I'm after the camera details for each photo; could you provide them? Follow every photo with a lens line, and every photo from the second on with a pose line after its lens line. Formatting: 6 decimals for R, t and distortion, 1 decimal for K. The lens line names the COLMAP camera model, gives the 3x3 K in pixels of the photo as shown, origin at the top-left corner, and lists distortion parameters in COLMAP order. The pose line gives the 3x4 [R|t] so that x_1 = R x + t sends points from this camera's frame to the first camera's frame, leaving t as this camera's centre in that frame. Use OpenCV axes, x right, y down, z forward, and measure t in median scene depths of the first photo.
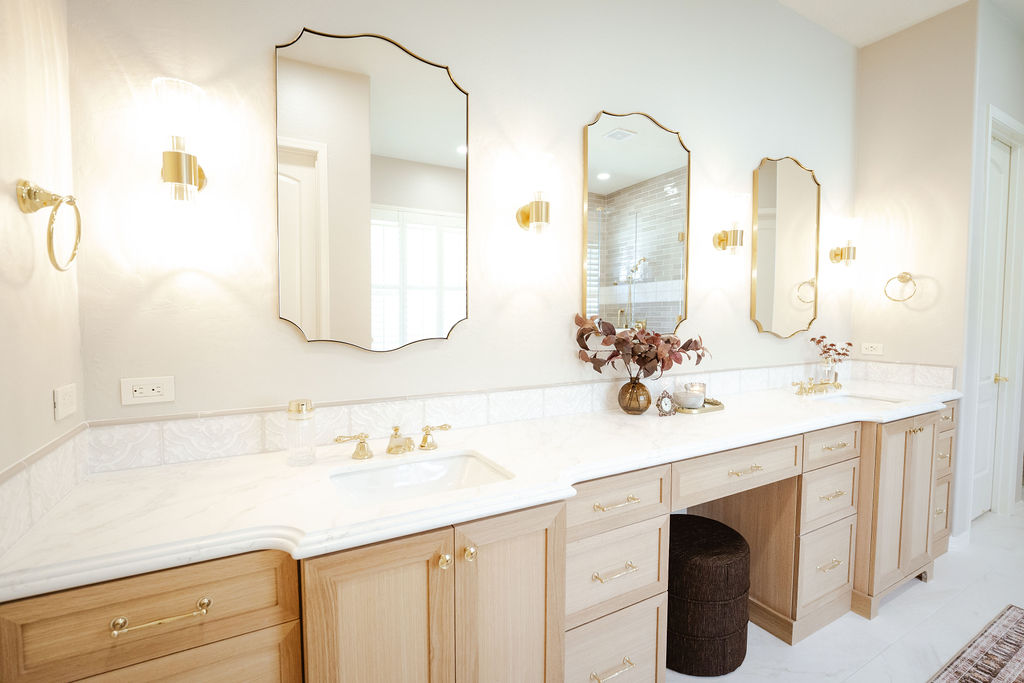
lens RADIAL K [[464.3, 0, 499.0], [0, 464.3, 341.2], [0, 0, 1]] dist [-0.001672, -0.000369]
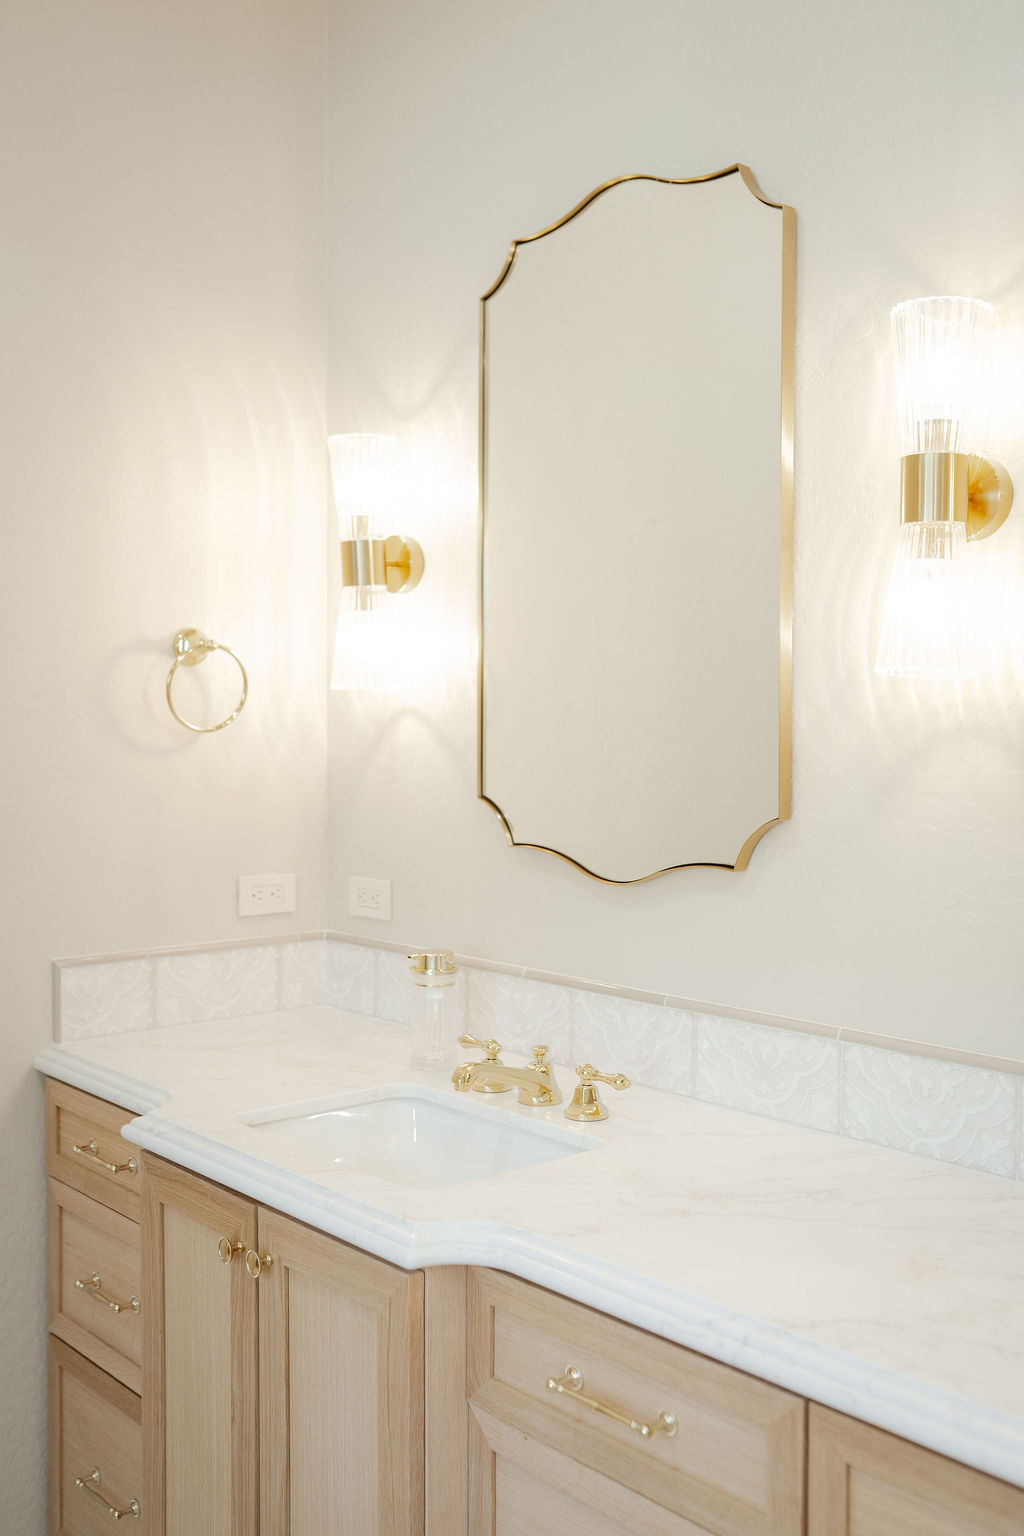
lens RADIAL K [[1533.9, 0, 512.0], [0, 1533.9, 768.0], [0, 0, 1]] dist [-0.011854, 0.017102]
pose [[0.219954, 0.034123, -0.974913, 1.362972], [-0.056090, 0.998177, 0.022283, -0.134117], [0.973896, 0.049782, 0.221467, 0.695114]]
